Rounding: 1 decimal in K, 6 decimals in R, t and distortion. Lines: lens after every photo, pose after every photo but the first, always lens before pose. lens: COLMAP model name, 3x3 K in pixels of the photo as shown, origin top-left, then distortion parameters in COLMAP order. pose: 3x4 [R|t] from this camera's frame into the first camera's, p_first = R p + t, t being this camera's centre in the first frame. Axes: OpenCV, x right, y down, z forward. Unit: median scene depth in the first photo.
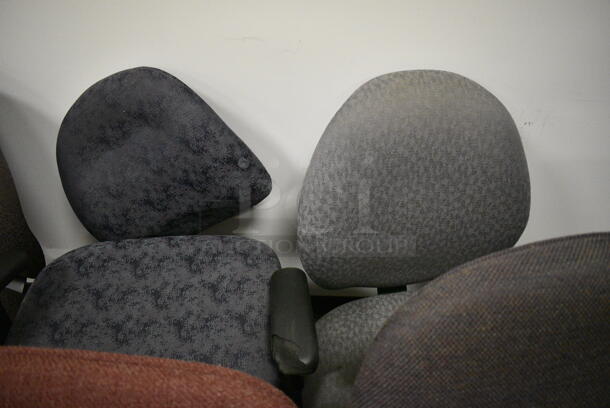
lens RADIAL K [[474.8, 0, 305.0], [0, 474.8, 204.0], [0, 0, 1]] dist [-0.087540, 0.003259]
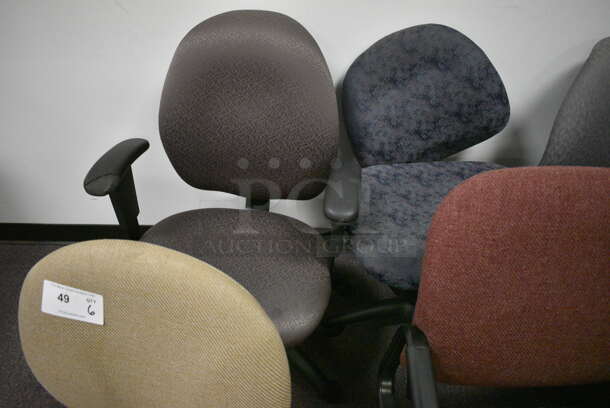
lens RADIAL K [[474.8, 0, 305.0], [0, 474.8, 204.0], [0, 0, 1]] dist [-0.087540, 0.003259]
pose [[0.996840, -0.008396, 0.078989, -0.784313], [0.010936, 0.999435, -0.031777, 0.240303], [-0.078678, 0.032540, 0.996369, -0.245330]]
